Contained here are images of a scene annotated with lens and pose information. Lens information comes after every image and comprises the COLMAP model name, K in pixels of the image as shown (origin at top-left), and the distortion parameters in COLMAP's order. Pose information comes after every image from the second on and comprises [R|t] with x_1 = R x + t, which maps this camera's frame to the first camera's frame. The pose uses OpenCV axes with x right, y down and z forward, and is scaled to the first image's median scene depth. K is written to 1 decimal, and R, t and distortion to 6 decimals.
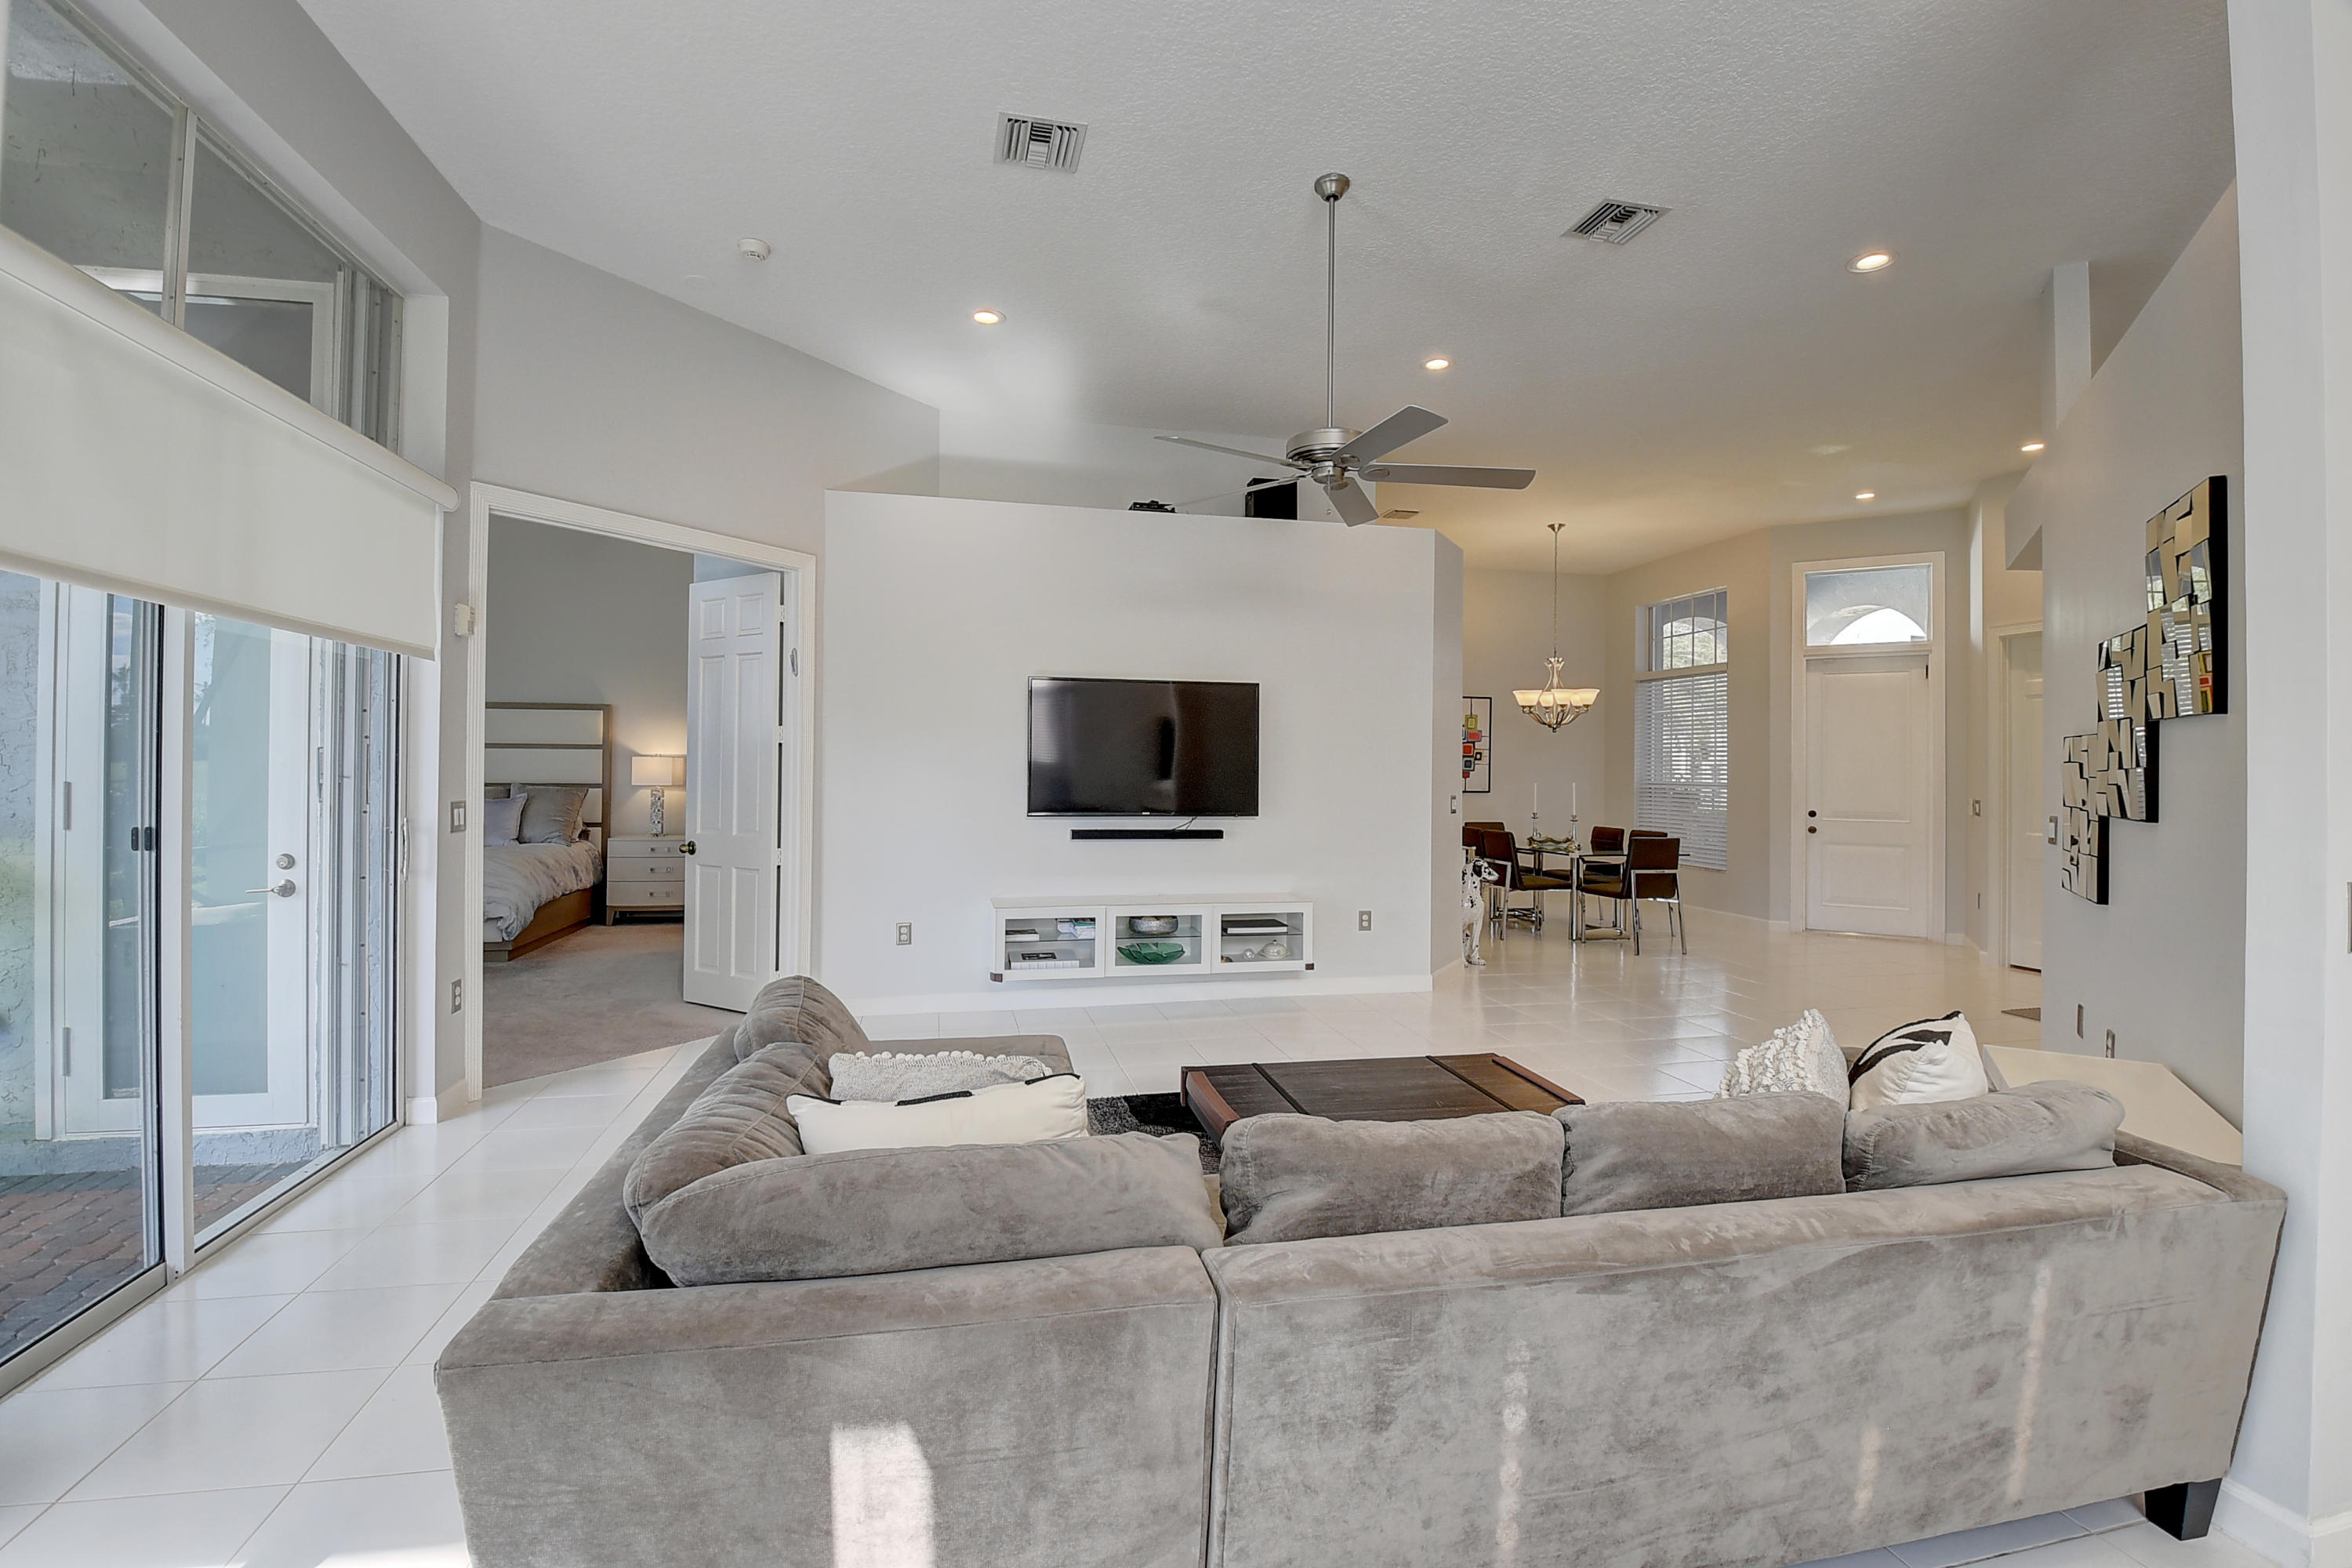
lens RADIAL K [[1030.4, 0, 1141.9], [0, 1030.4, 744.9], [0, 0, 1]] dist [0.020528, -0.000161]
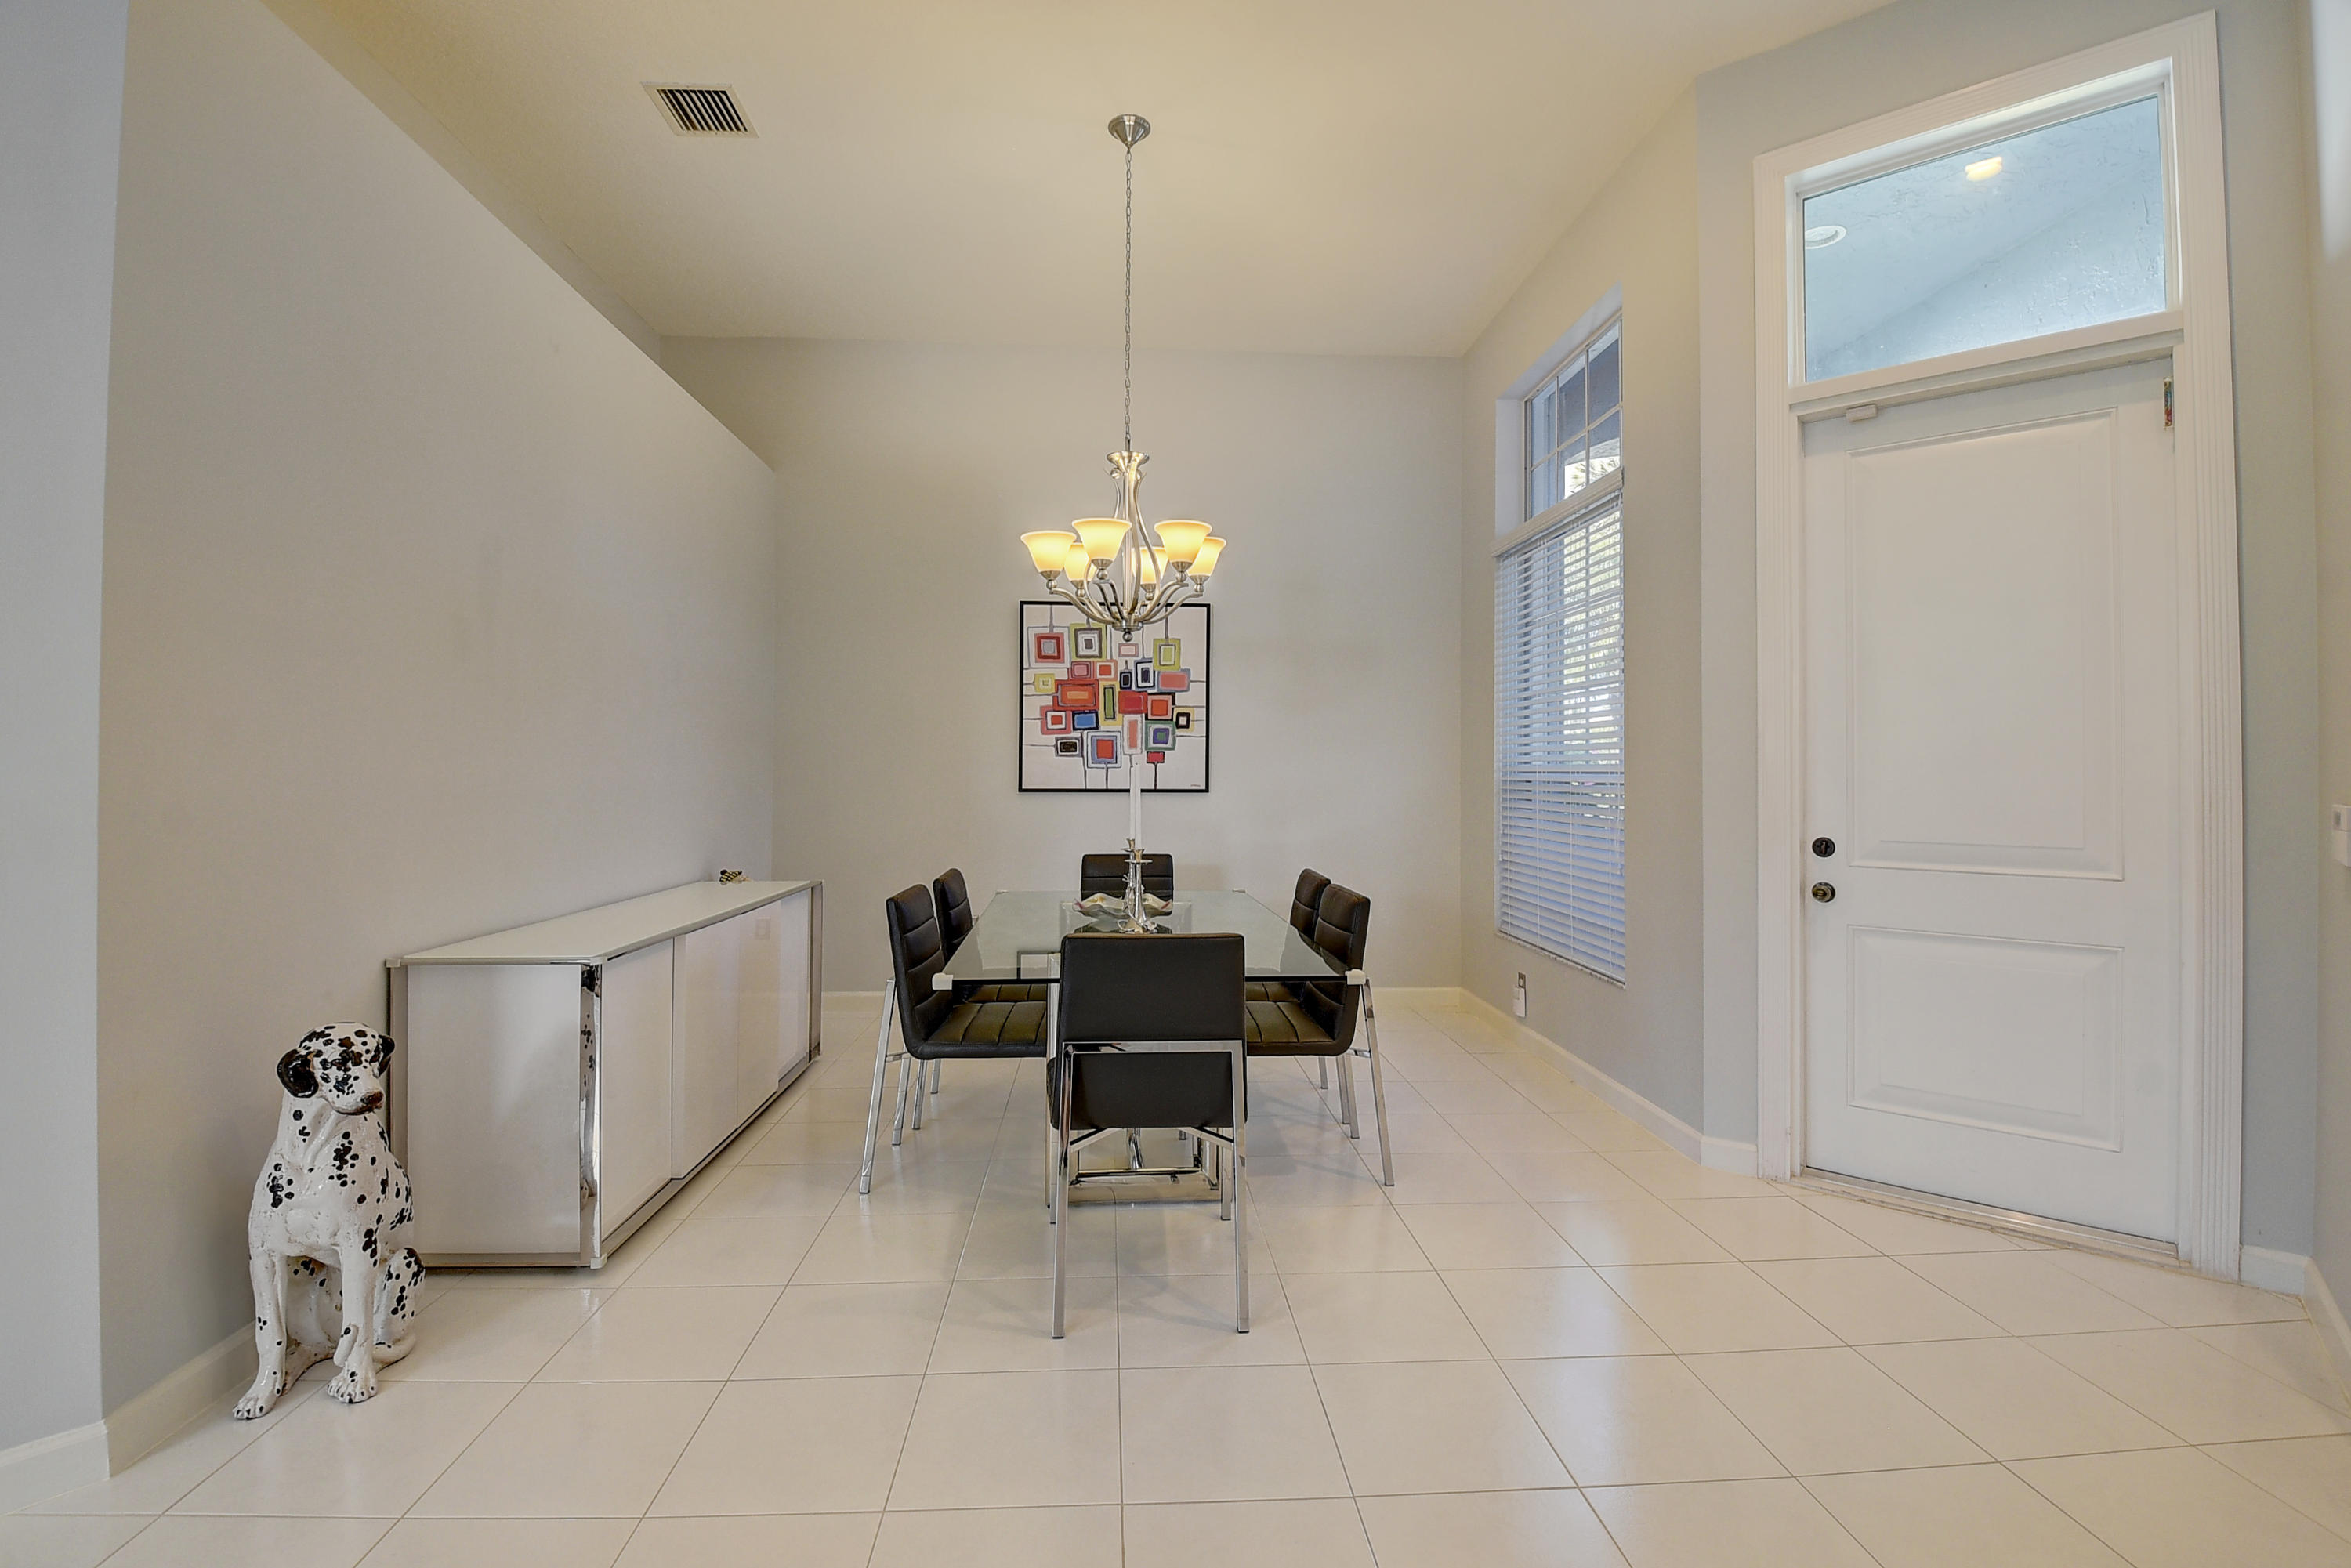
lens RADIAL K [[991.2, 0, 1165.4], [0, 991.2, 747.4], [0, 0, 1]] dist [-0.013530, -0.000285]
pose [[0.986734, -0.006927, -0.162199, 0.395484], [0.005995, 0.999963, -0.006235, 0.027078], [0.162236, 0.005180, 0.986738, 0.521236]]
